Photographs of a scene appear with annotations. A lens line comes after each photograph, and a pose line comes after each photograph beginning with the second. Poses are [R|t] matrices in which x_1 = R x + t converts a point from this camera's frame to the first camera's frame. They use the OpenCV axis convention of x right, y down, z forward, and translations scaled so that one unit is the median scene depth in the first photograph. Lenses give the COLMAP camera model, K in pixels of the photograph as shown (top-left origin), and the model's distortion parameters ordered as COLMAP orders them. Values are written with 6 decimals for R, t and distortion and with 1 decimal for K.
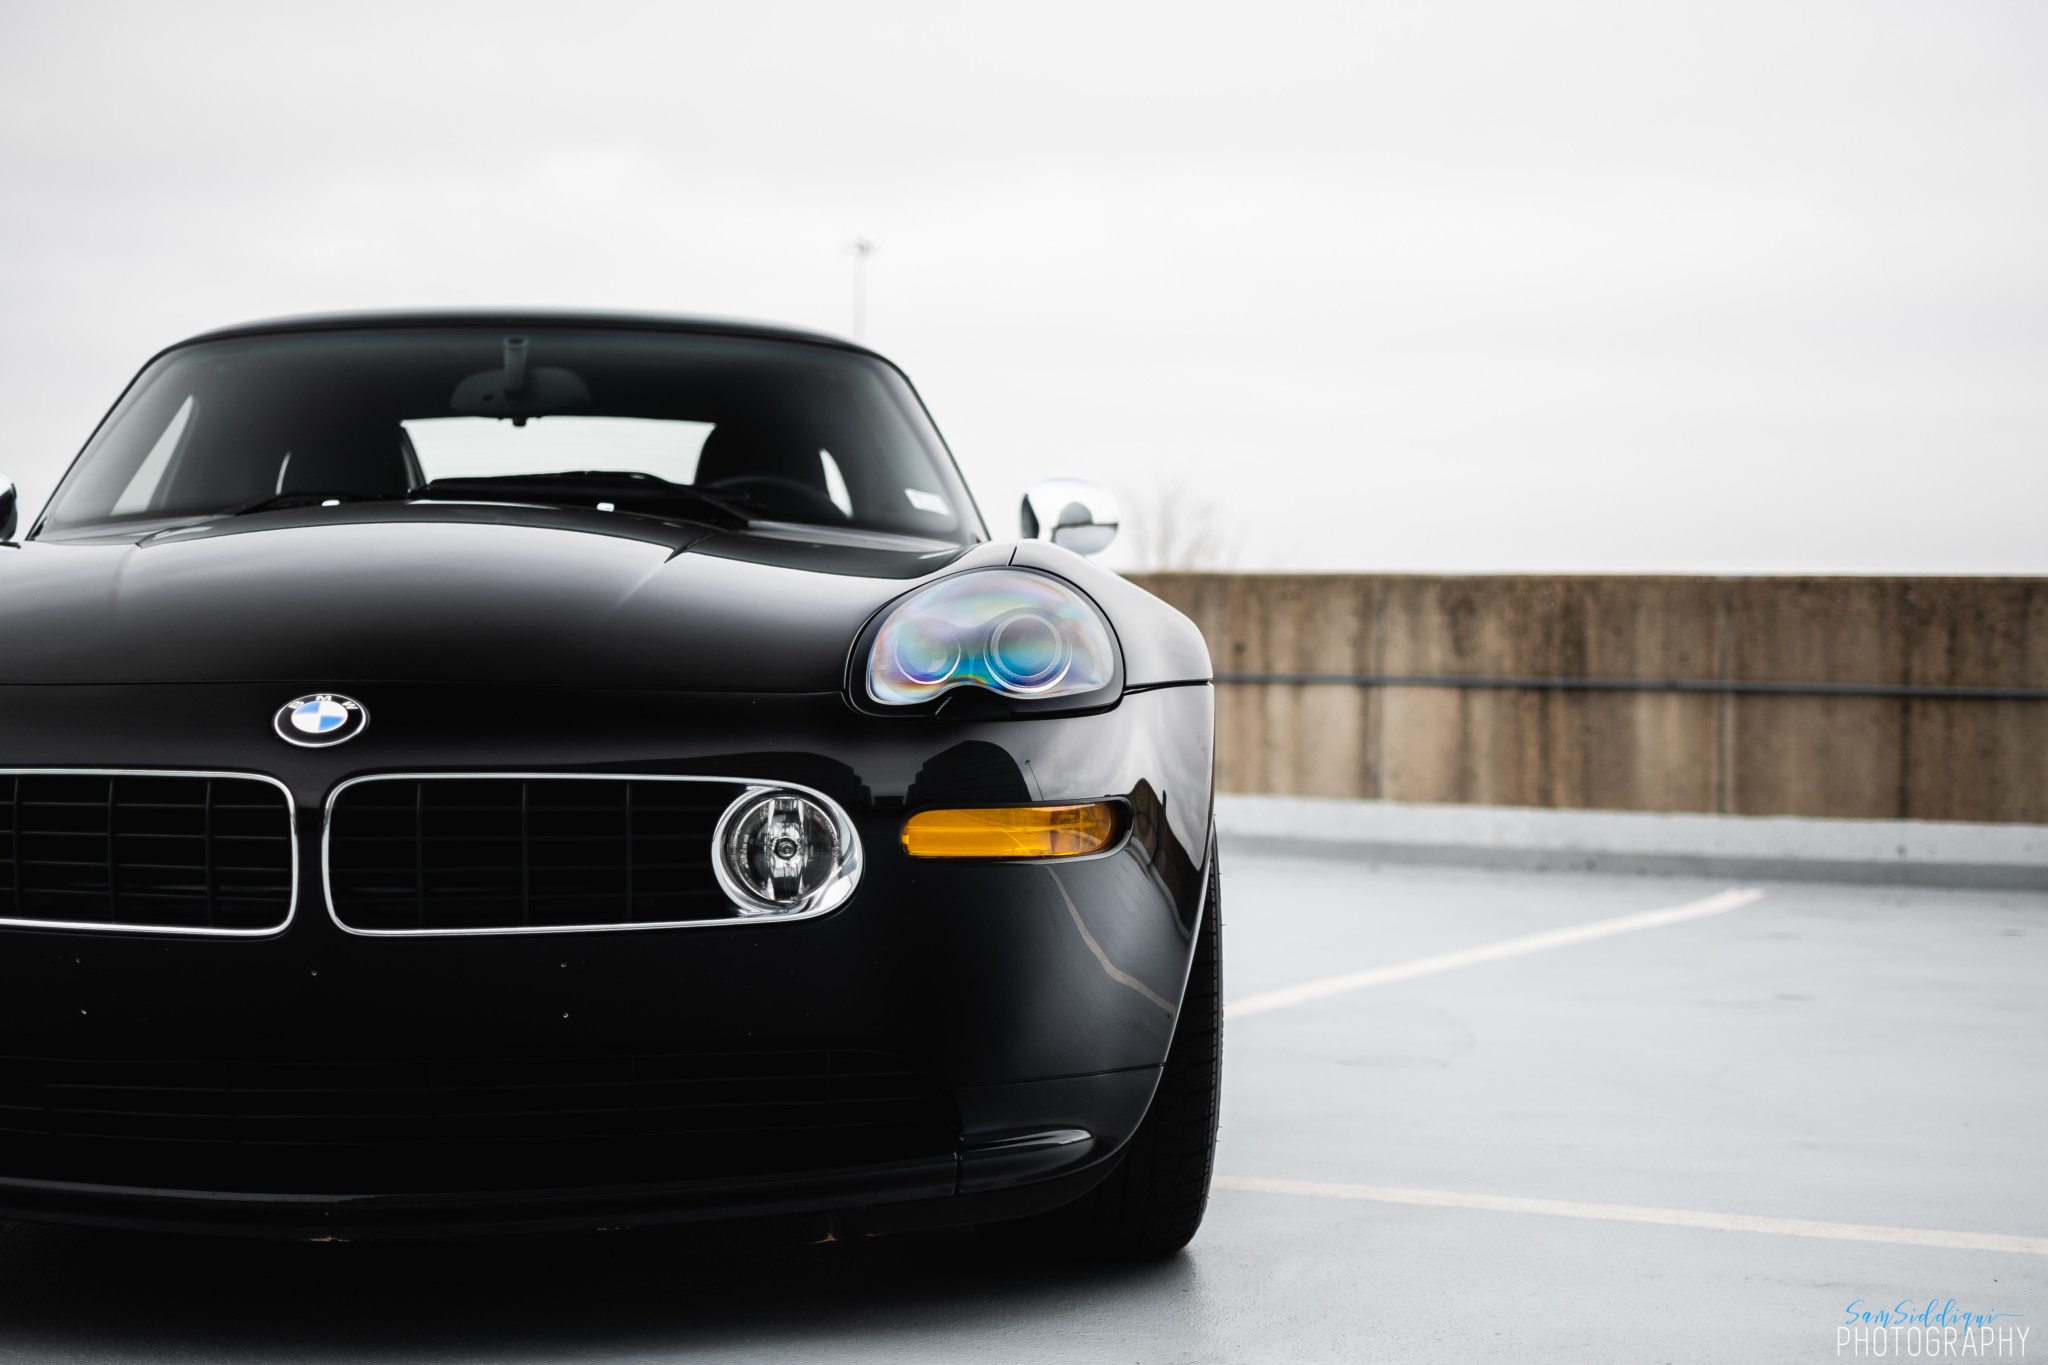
lens RADIAL K [[3182.0, 0, 1024.0], [0, 3182.0, 682.8], [0, 0, 1]] dist [-0.156384, 0.000000]
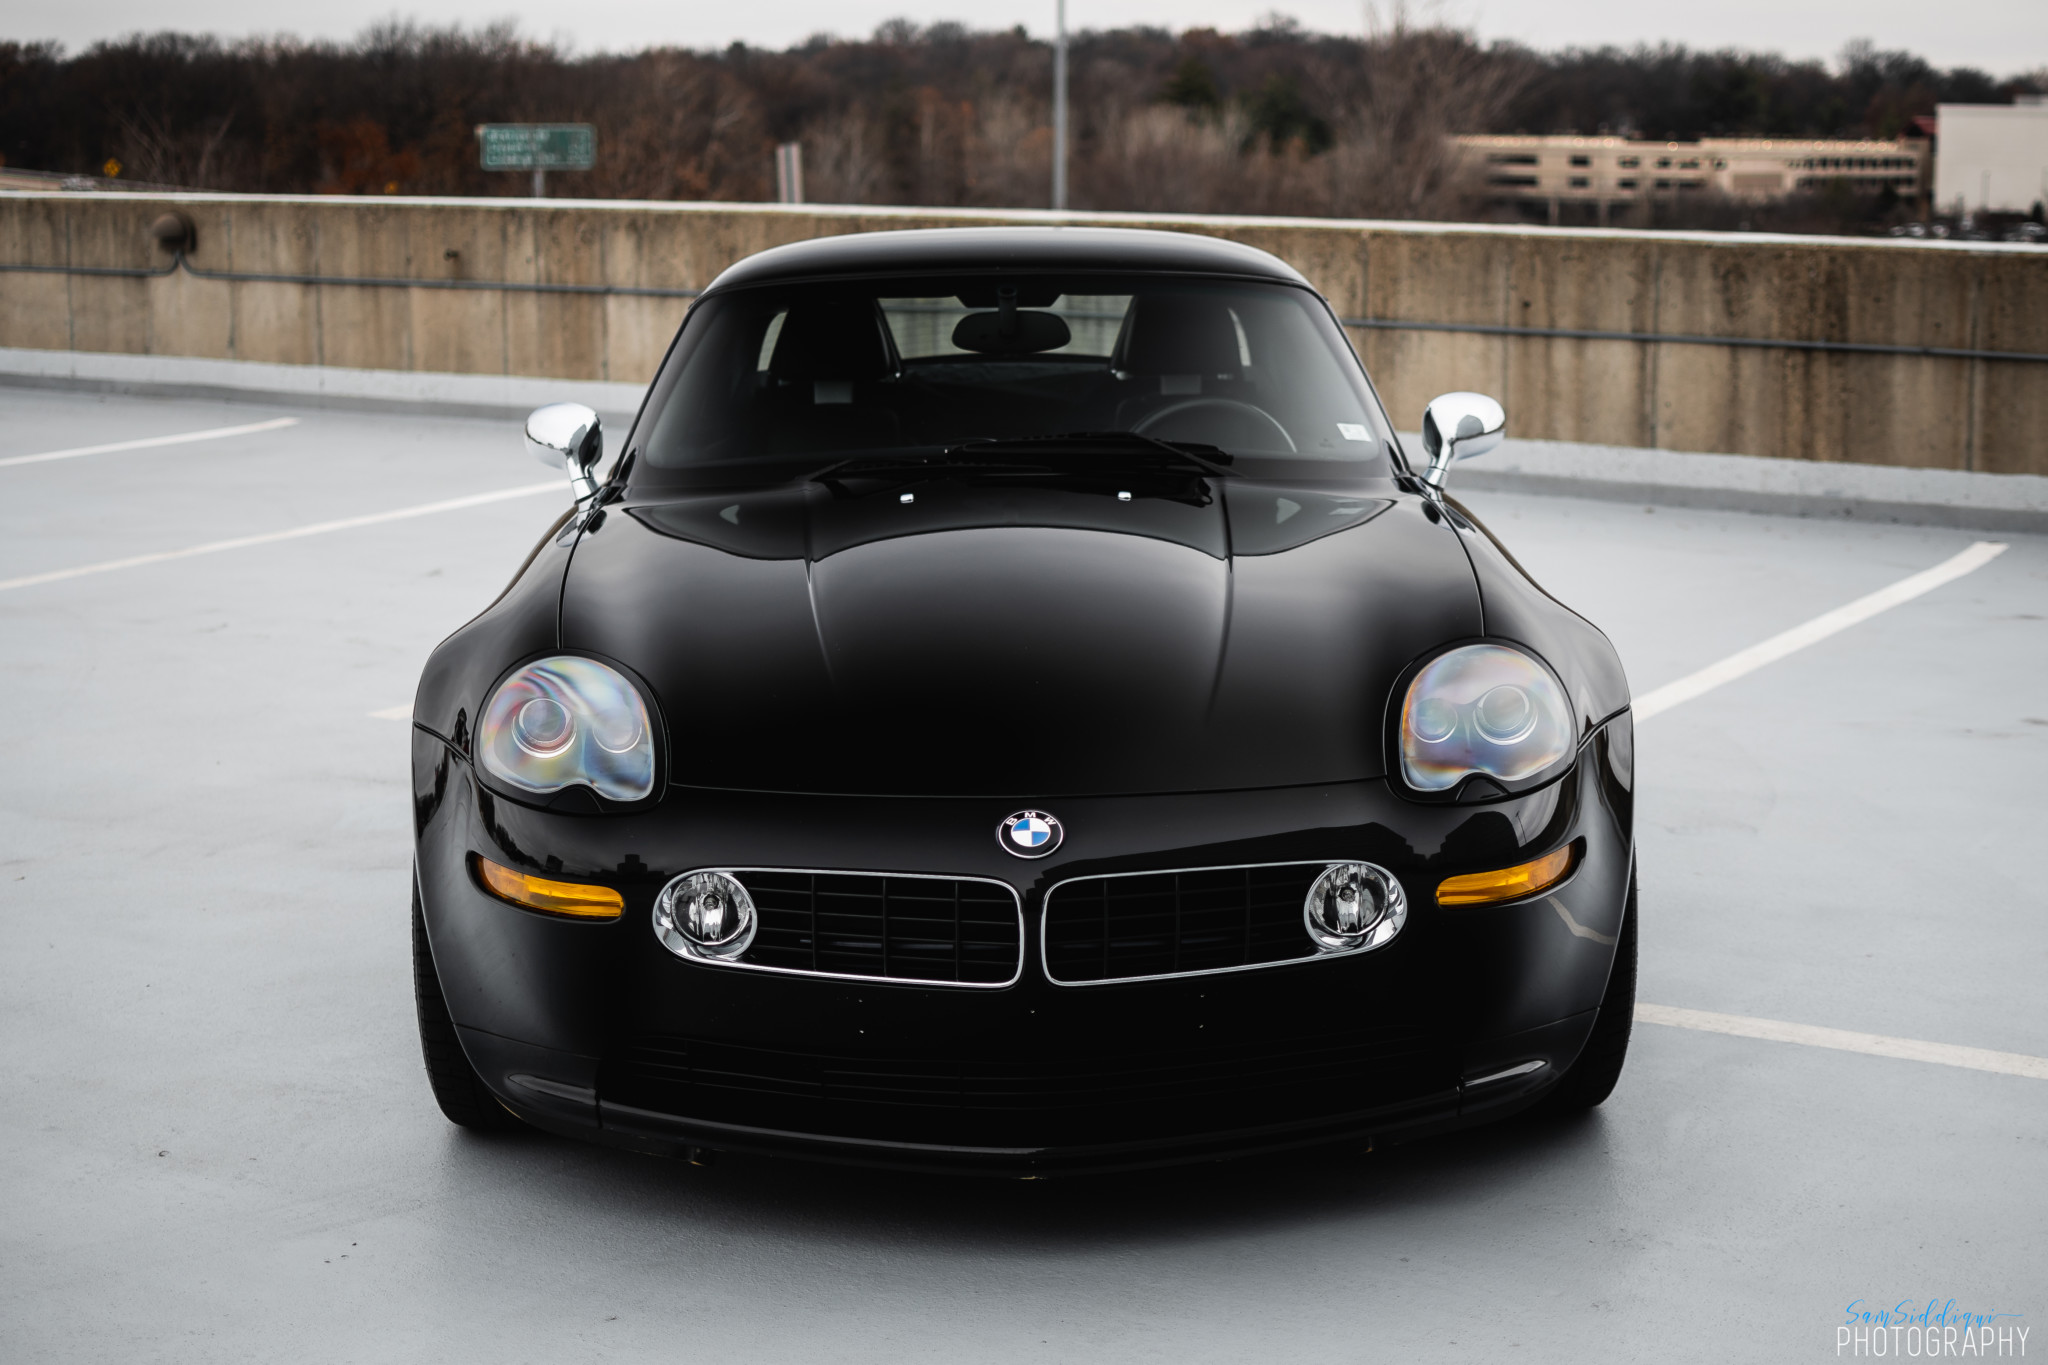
lens RADIAL K [[3182.0, 0, 1029.2], [0, 3182.0, 682.1], [0, 0, 1]] dist [-0.156384, 0.000000]
pose [[0.997917, -0.006638, -0.064161, -0.078913], [0.017838, 0.984301, 0.175595, -0.182283], [0.061989, -0.176374, 0.982369, -0.230556]]
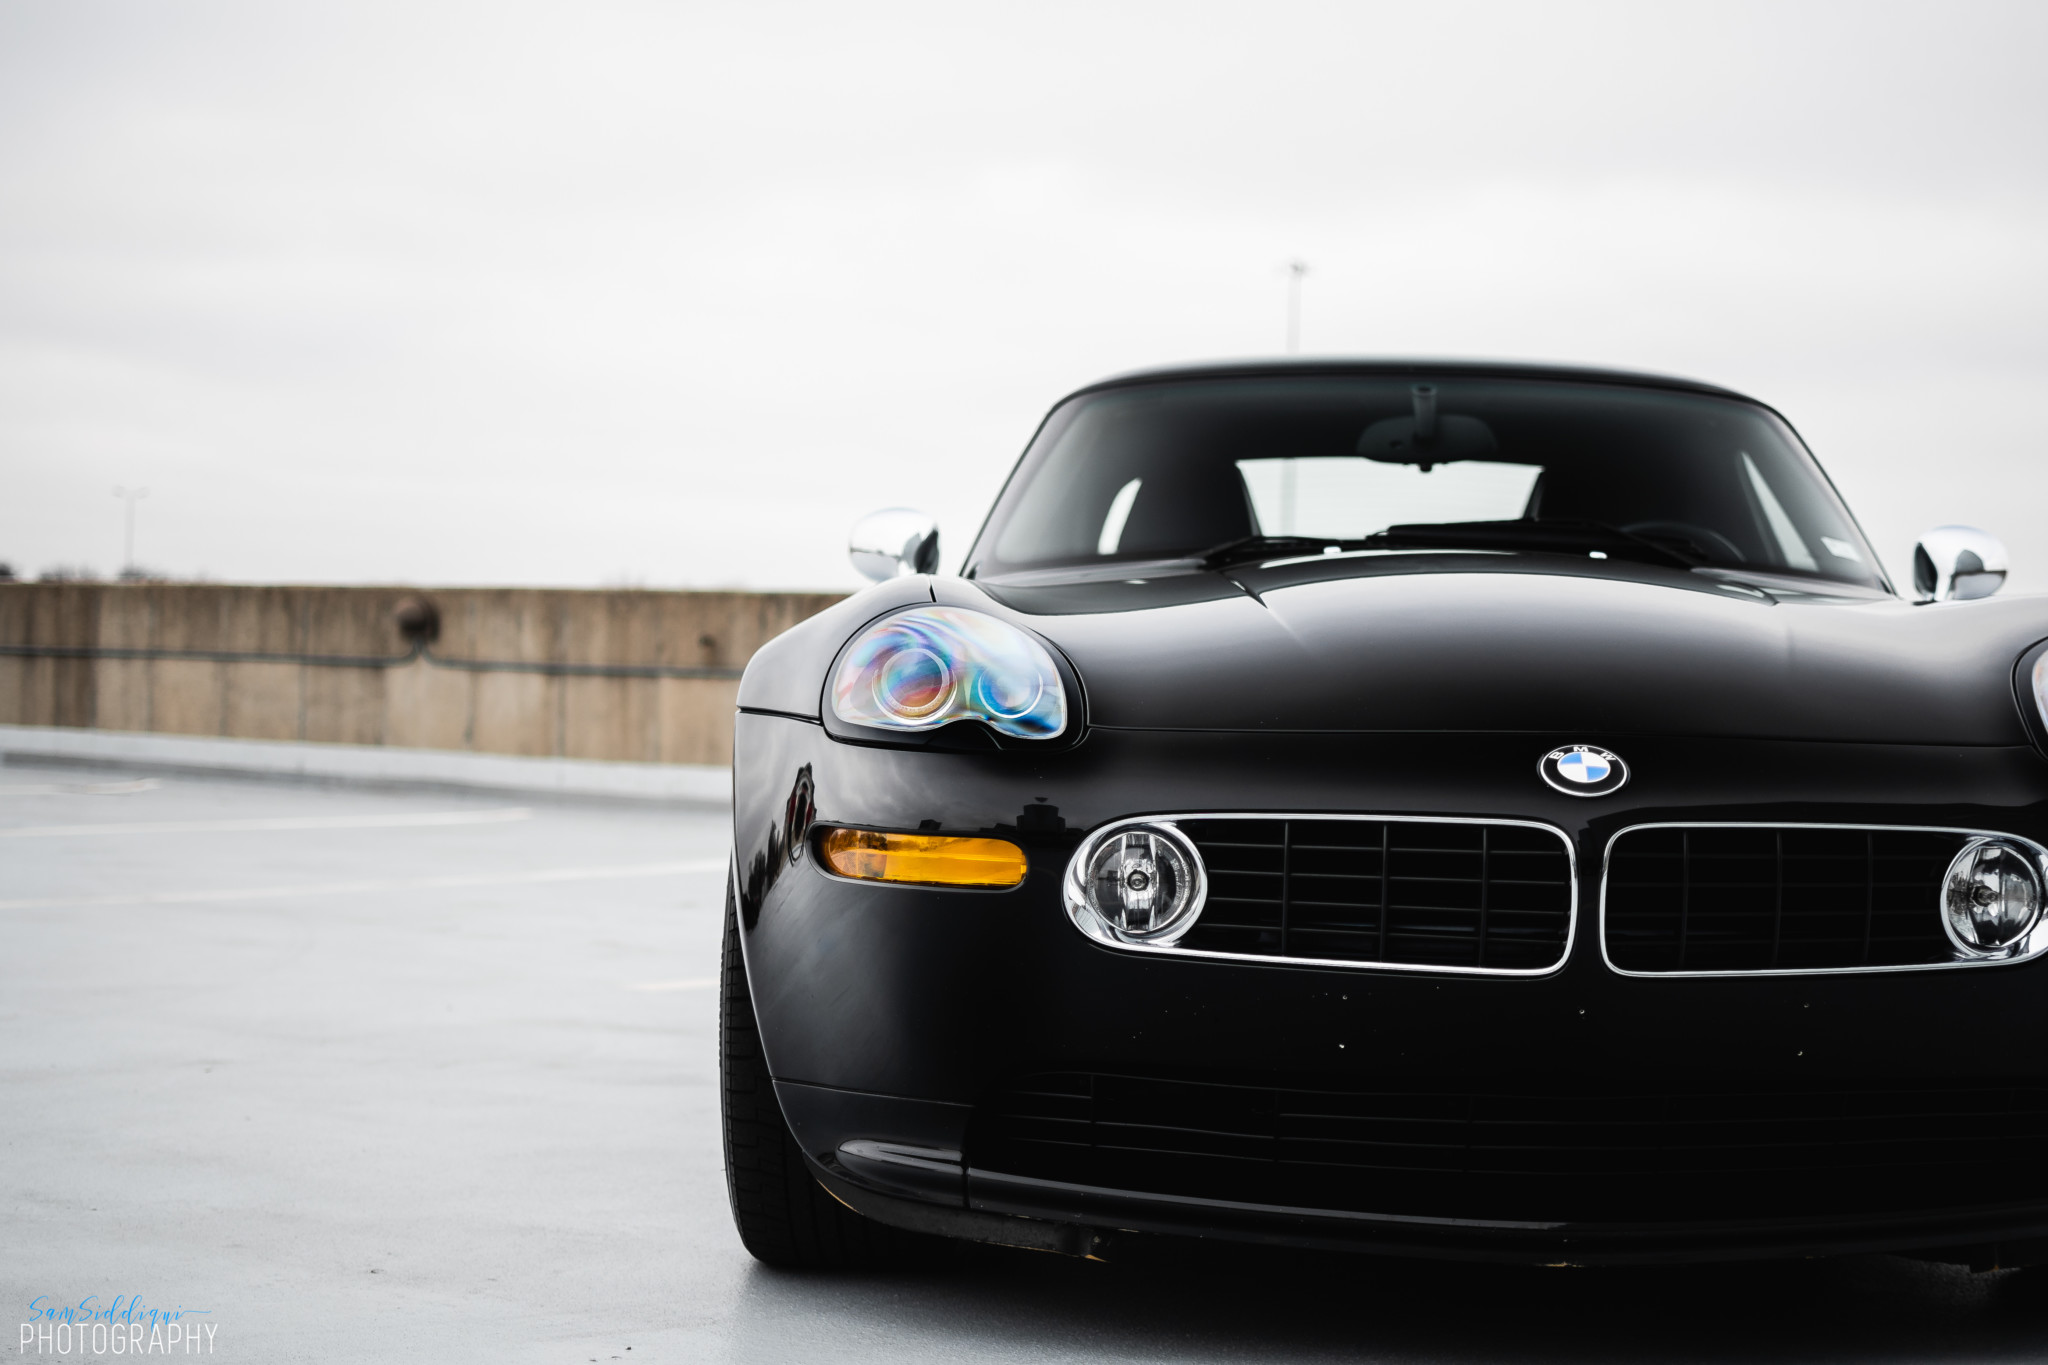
lens RADIAL K [[3182.0, 0, 1028.1], [0, 3182.0, 680.0], [0, 0, 1]] dist [-0.156384, 0.000000]
pose [[0.991554, 0.009054, -0.129381, -0.161646], [-0.009957, 0.999930, -0.006333, -0.005791], [0.129315, 0.007568, 0.991575, -0.040514]]
